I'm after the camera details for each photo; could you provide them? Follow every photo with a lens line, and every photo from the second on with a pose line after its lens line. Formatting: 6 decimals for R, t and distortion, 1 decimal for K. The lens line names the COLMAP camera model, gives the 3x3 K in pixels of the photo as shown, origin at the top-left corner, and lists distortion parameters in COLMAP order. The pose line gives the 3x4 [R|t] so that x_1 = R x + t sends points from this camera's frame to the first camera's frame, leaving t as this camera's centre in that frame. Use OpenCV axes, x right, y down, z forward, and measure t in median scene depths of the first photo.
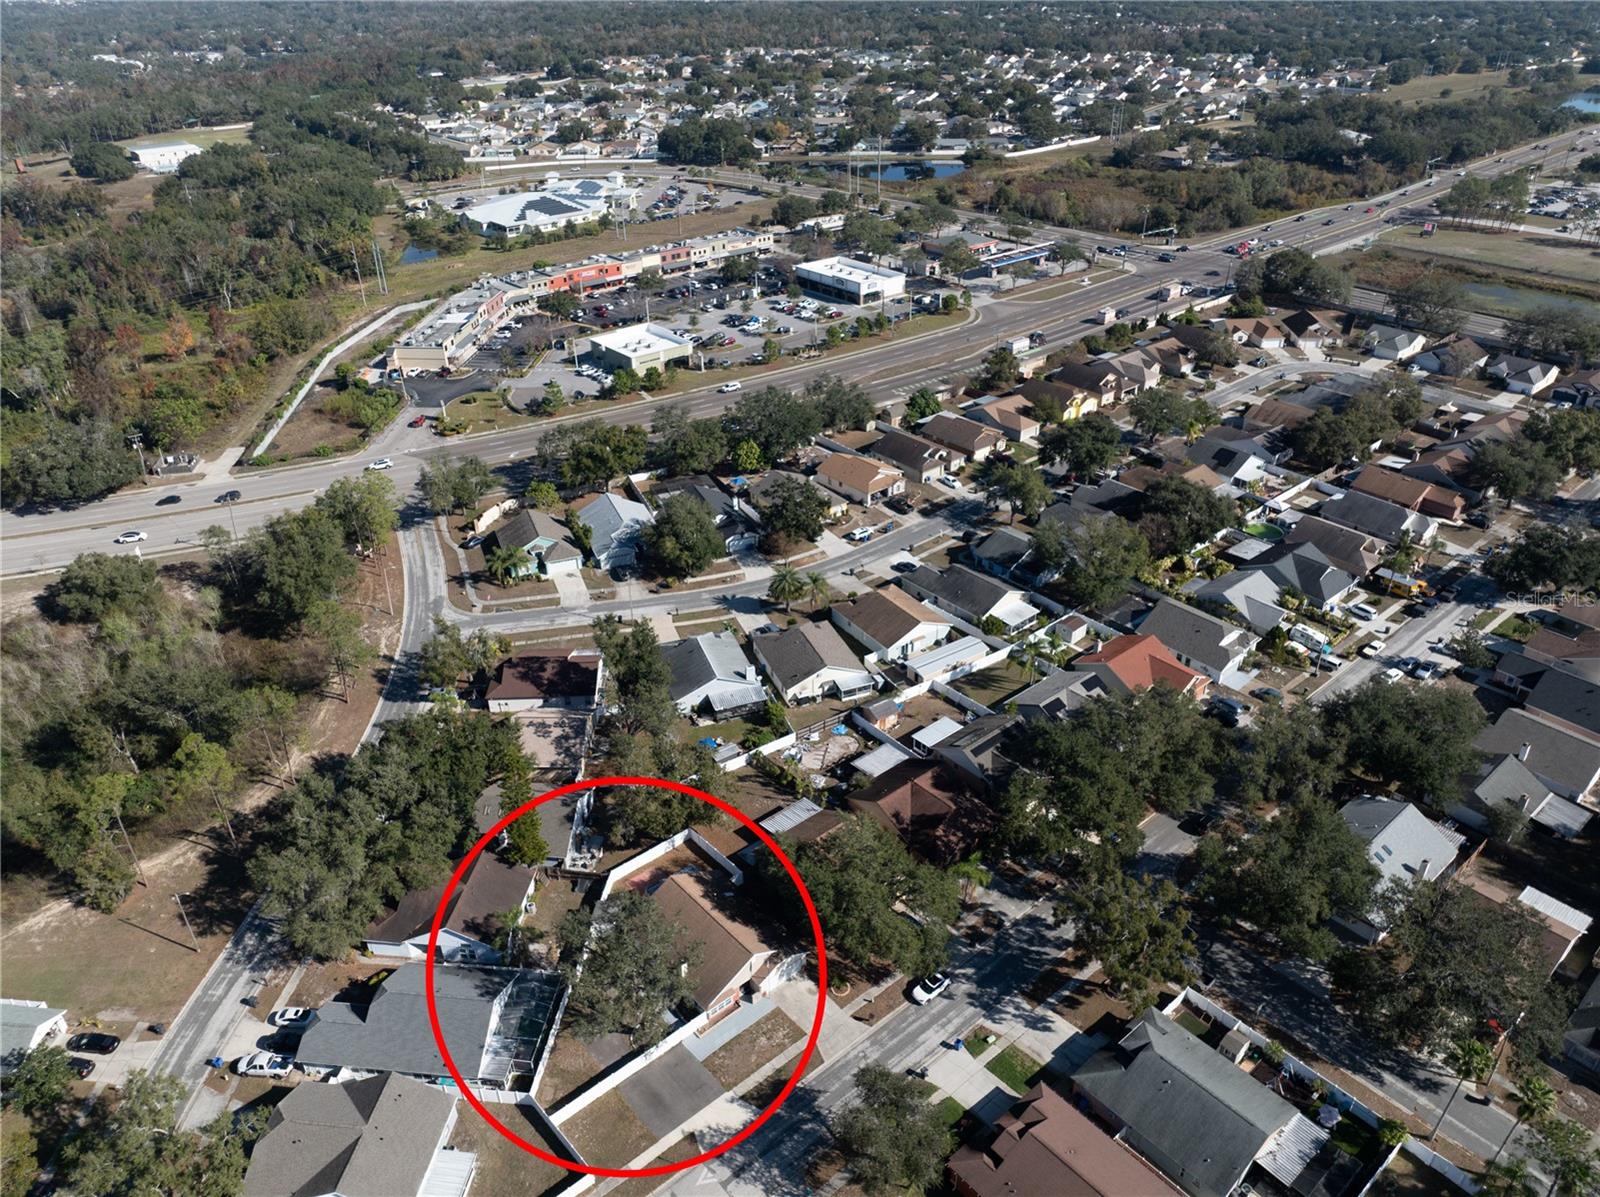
lens RADIAL K [[1155.5, 0, 793.1], [0, 1155.5, 555.9], [0, 0, 1]] dist [-0.087455, 0.096005]
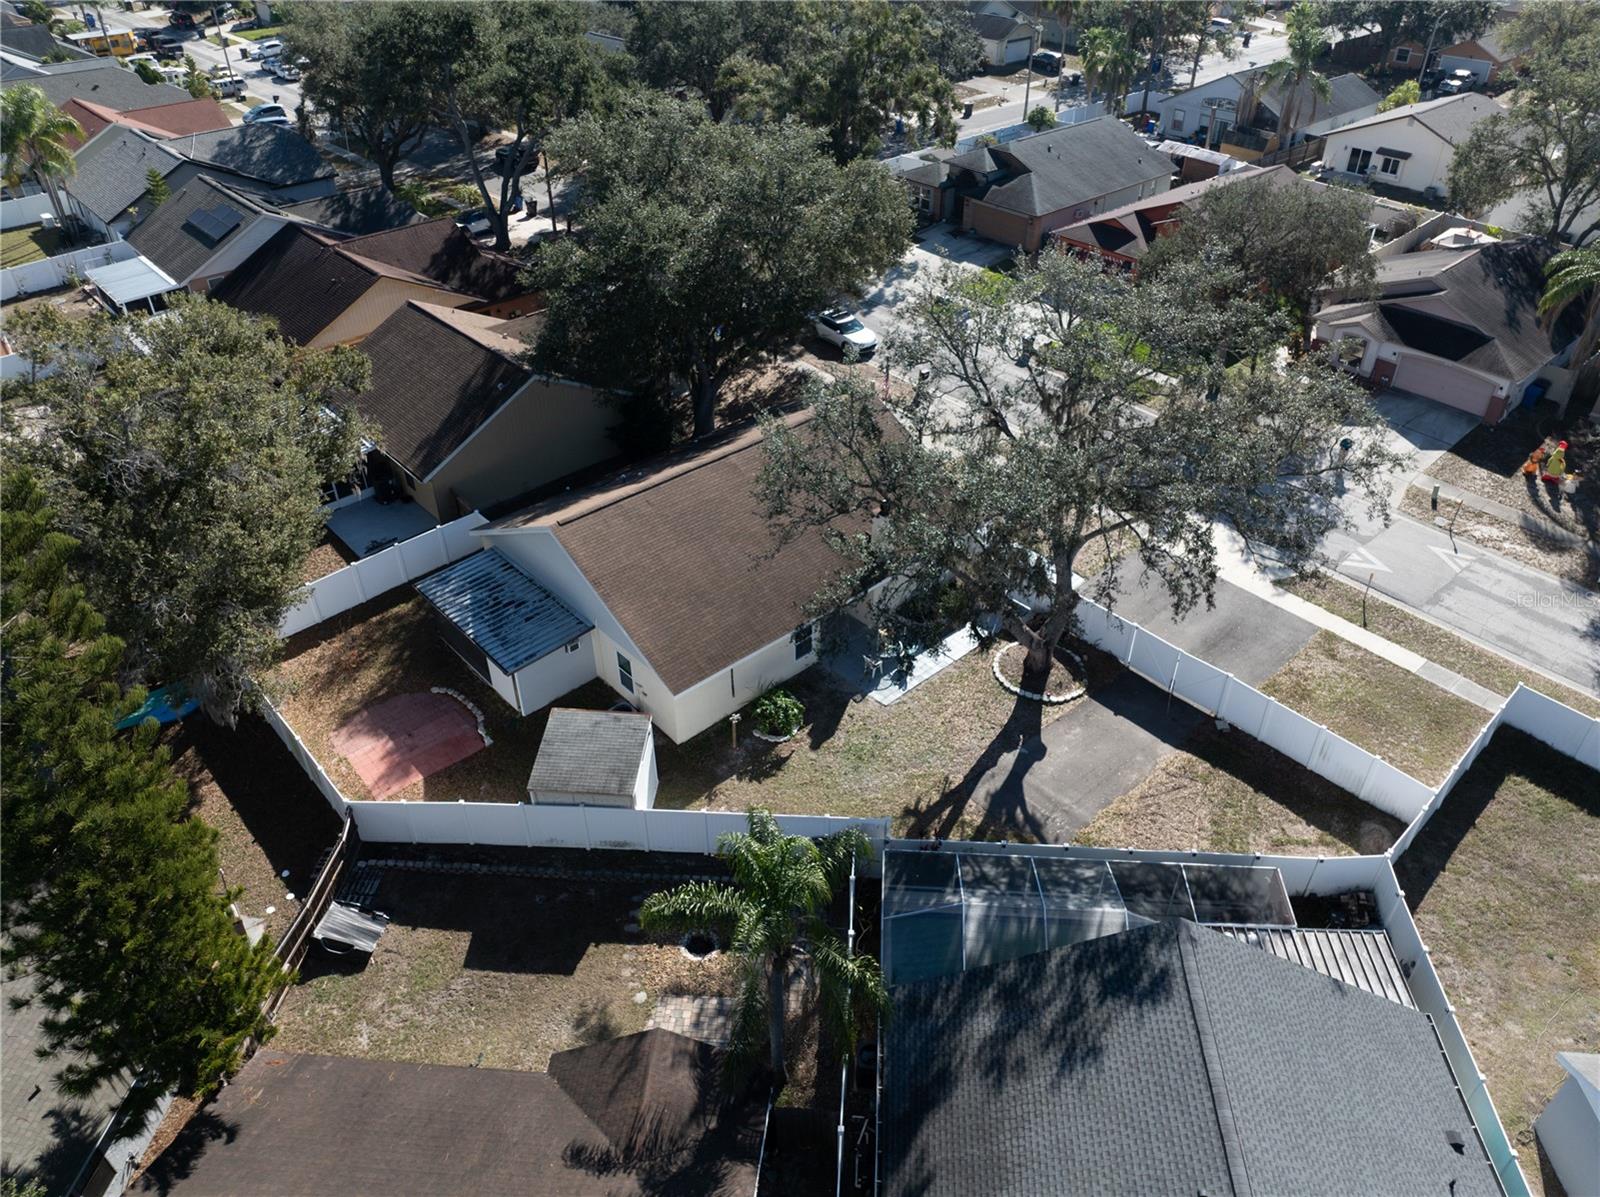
lens RADIAL K [[1136.0, 0, 805.1], [0, 1136.0, 592.4], [0, 0, 1]] dist [-0.041621, 0.005729]
pose [[-0.039385, -0.568364, 0.821834, -0.391179], [0.472274, 0.714220, 0.516573, 0.185014], [-0.880572, 0.408476, 0.240294, 0.952162]]
